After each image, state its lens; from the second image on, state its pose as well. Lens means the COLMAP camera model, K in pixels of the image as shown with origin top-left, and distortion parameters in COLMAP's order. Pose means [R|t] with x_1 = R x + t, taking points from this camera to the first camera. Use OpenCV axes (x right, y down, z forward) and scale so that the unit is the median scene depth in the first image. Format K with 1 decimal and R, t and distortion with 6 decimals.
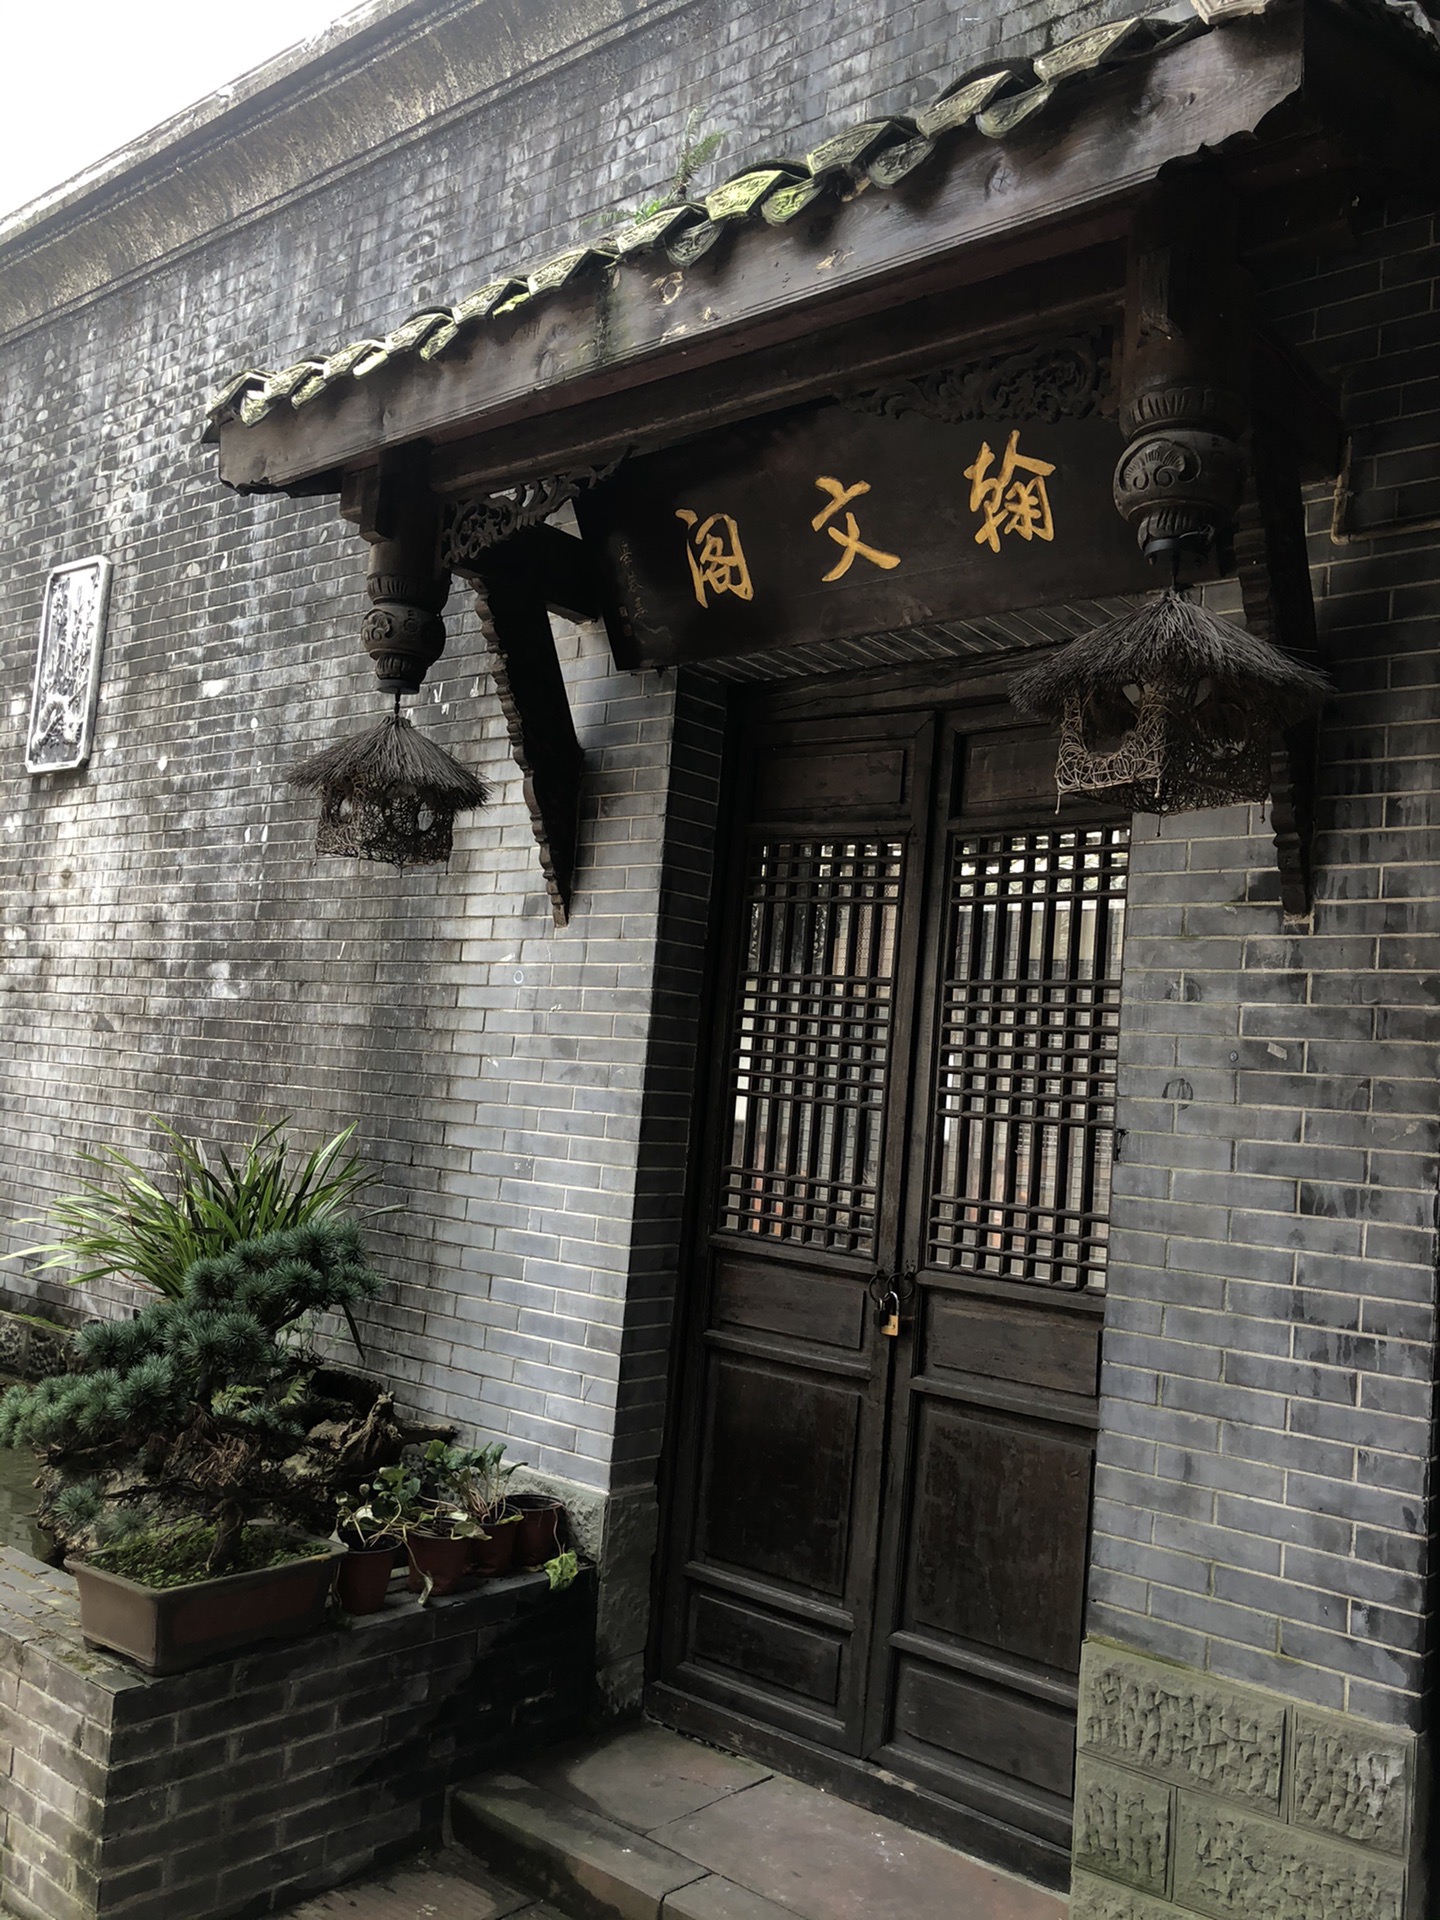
lens RADIAL K [[1586.5, 0, 719.3], [0, 1586.5, 950.8], [0, 0, 1]] dist [0.039068, -0.041811]
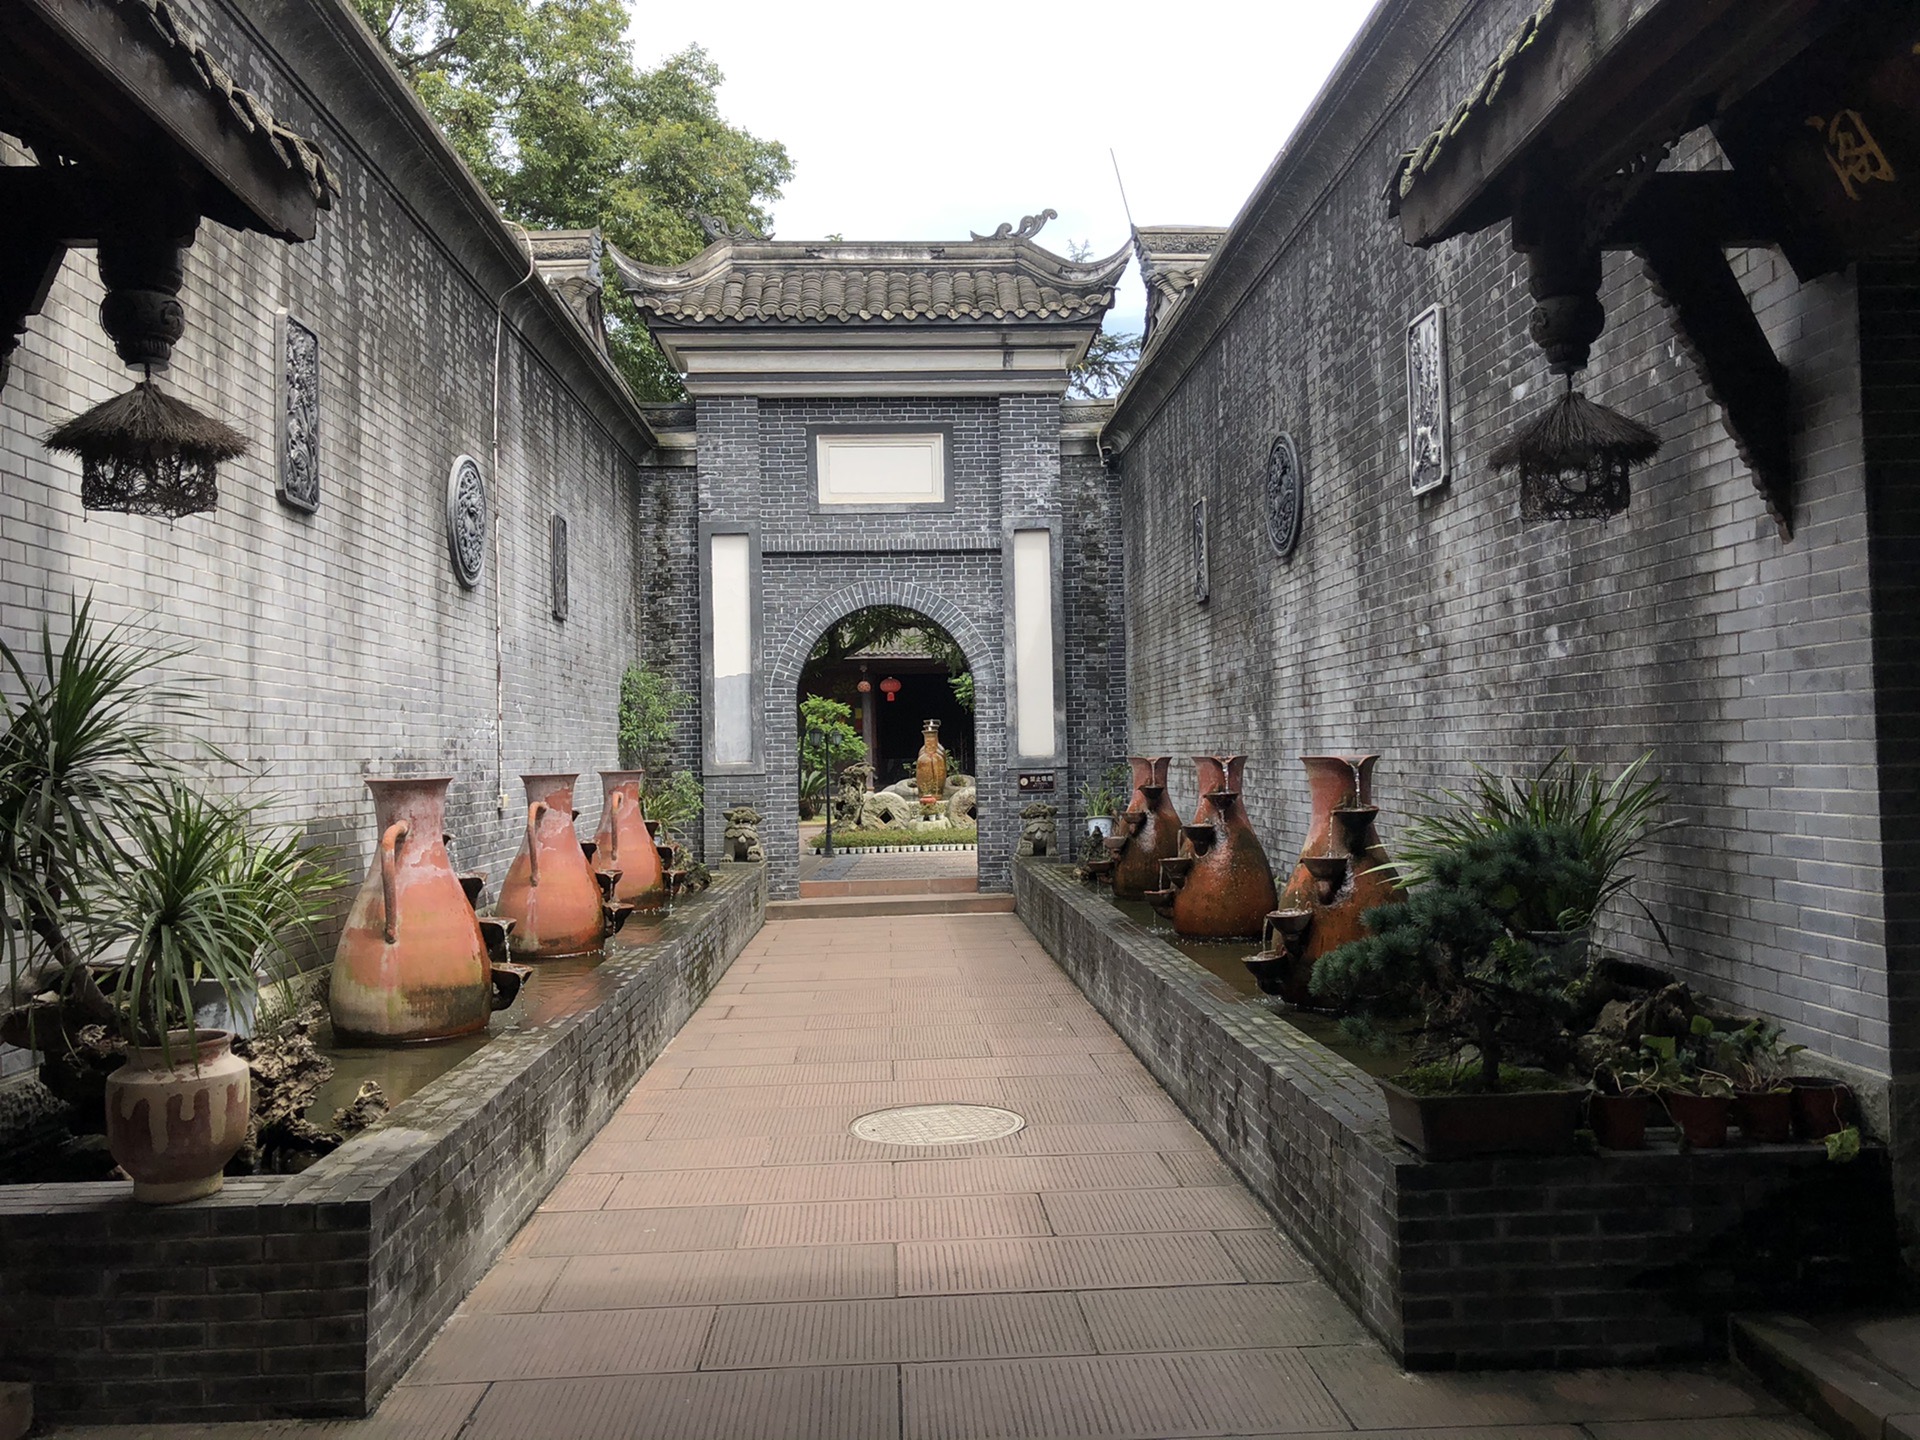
lens RADIAL K [[1579.6, 0, 954.9], [0, 1579.6, 686.4], [0, 0, 1]] dist [0.040039, -0.016555]
pose [[0.665208, -0.123984, -0.736292, 0.305063], [0.140665, 0.989269, -0.039498, 0.043901], [0.733288, -0.077296, 0.675510, -0.115361]]
